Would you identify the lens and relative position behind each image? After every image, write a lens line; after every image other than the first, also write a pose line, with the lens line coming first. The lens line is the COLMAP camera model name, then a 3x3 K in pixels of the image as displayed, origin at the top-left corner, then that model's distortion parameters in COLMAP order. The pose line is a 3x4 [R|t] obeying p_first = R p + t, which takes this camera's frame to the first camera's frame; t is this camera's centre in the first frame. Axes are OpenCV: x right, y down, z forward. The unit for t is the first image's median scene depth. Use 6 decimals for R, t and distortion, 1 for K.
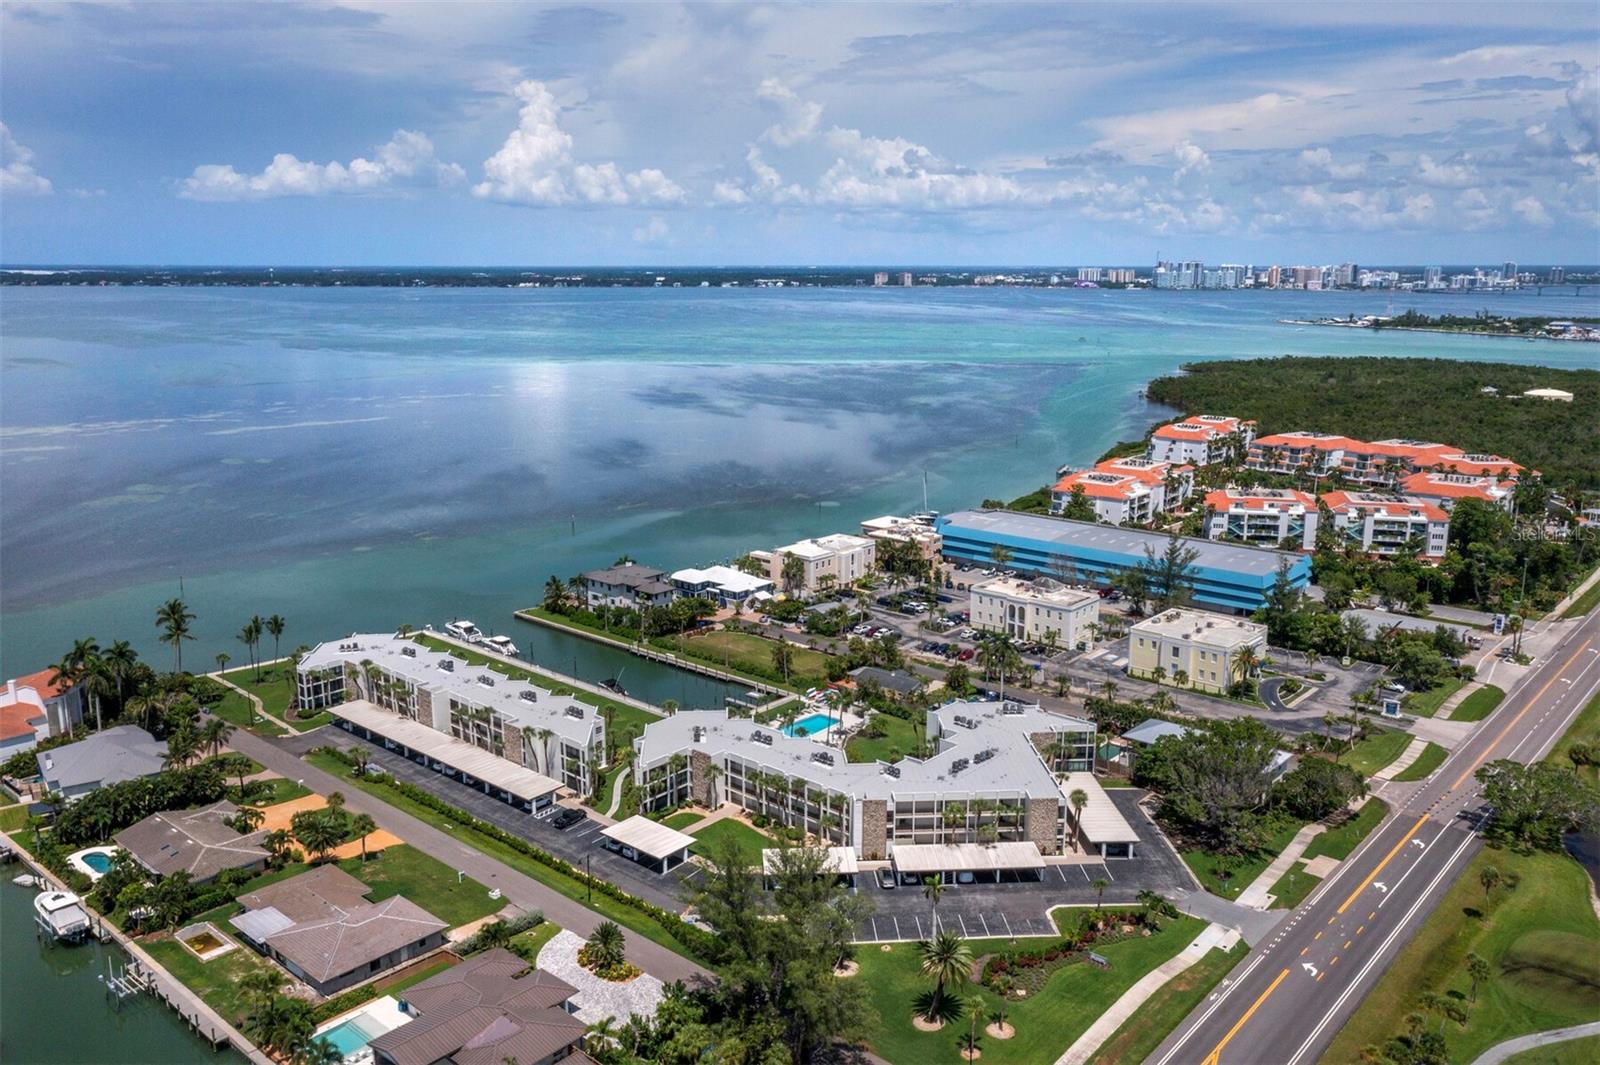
lens RADIAL K [[1261.2, 0, 800.9], [0, 1261.2, 574.5], [0, 0, 1]] dist [0.001786, 0.016722]
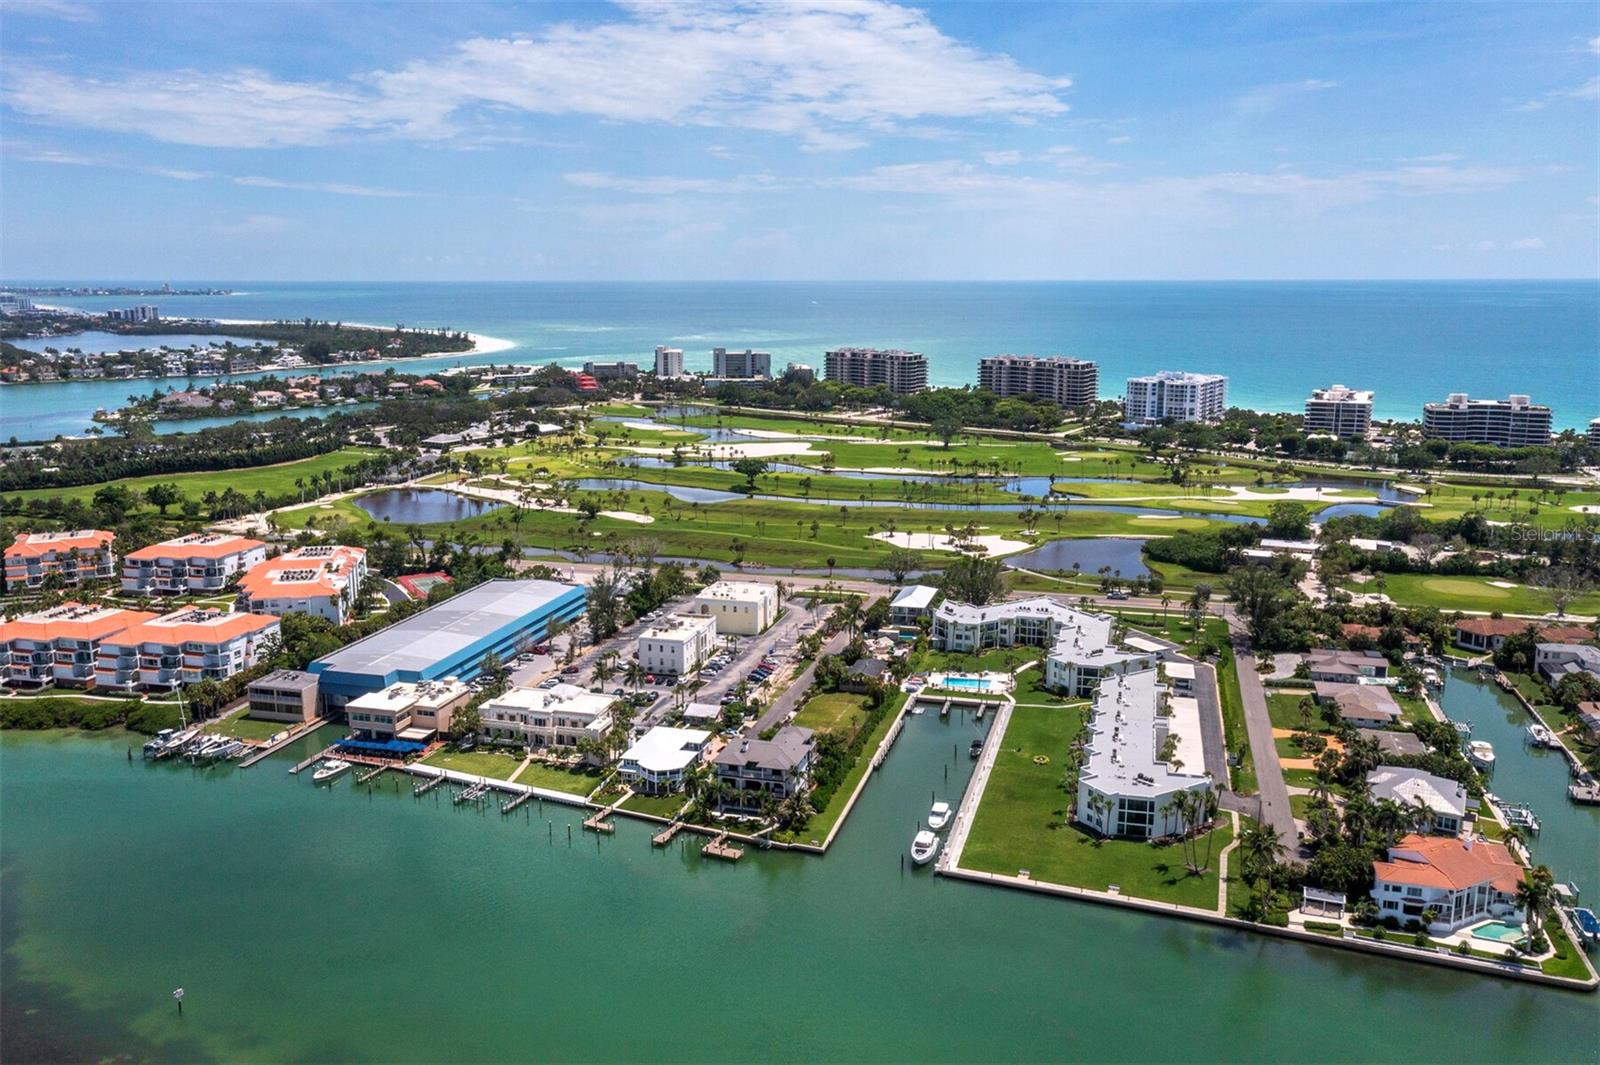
lens RADIAL K [[1261.2, 0, 800.9], [0, 1261.2, 574.5], [0, 0, 1]] dist [0.001786, 0.016722]
pose [[-0.444069, -0.204079, 0.872442, -1.218674], [0.212178, 0.922068, 0.323685, -0.534379], [-0.870507, 0.328852, -0.366161, 1.765681]]
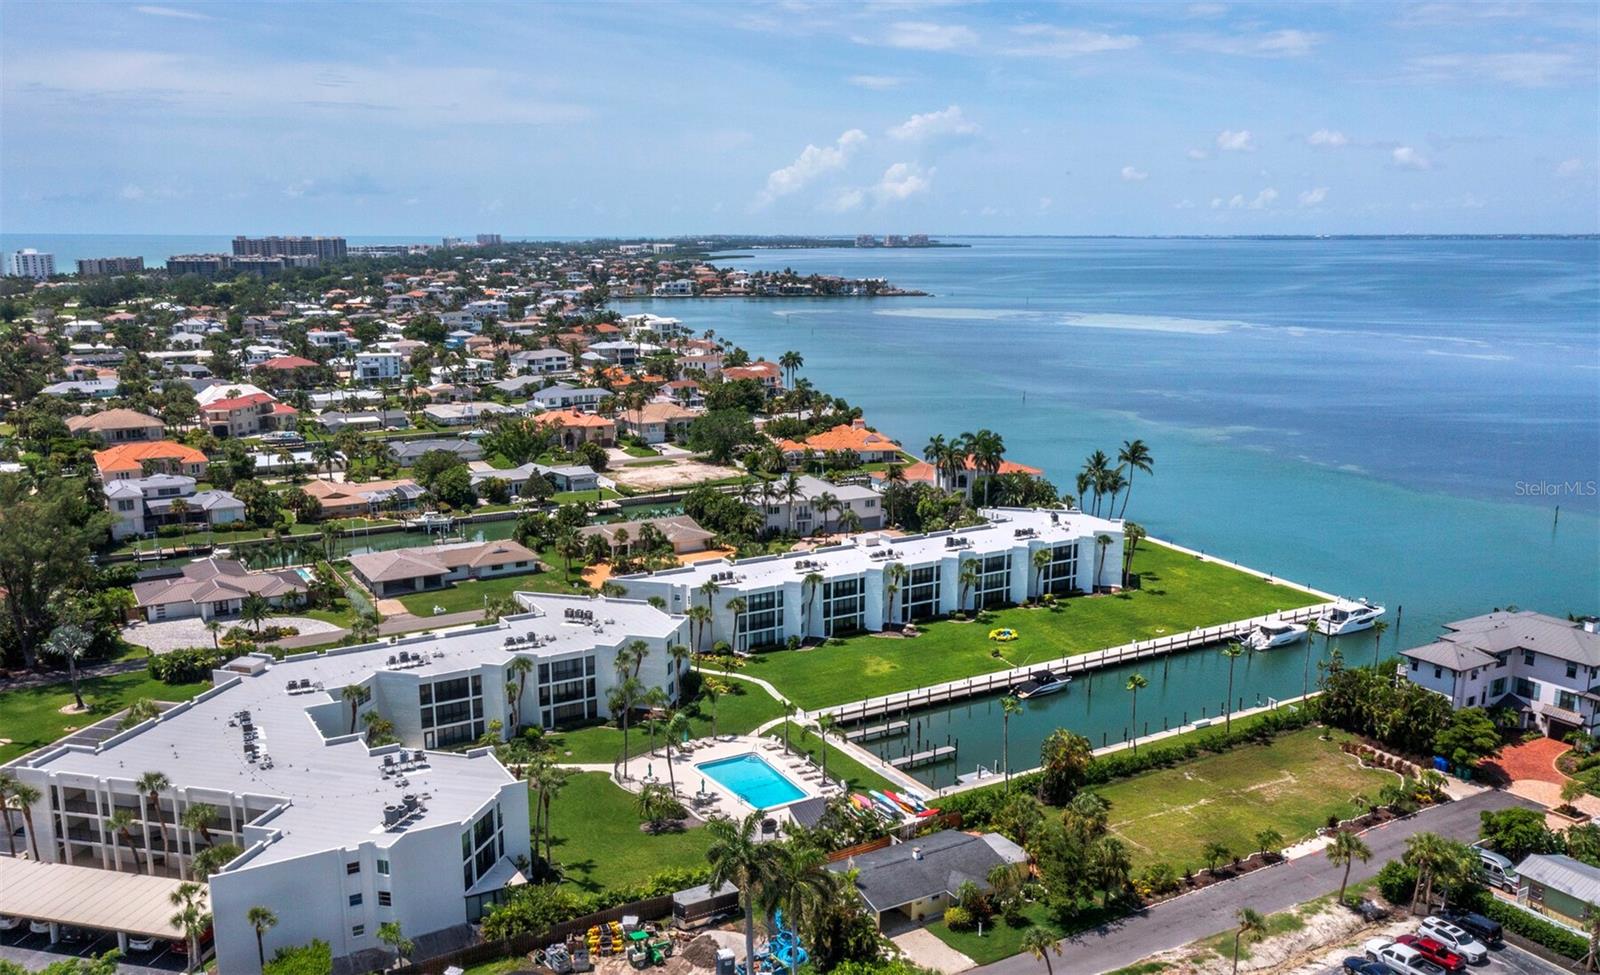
lens RADIAL K [[1295.0, 0, 802.6], [0, 1295.0, 551.3], [0, 0, 1]] dist [0.005154, 0.011111]
pose [[-0.298987, 0.225524, -0.927225, 0.527397], [-0.225735, 0.927378, 0.298351, -0.152375], [0.927173, 0.298510, -0.226365, 1.195246]]
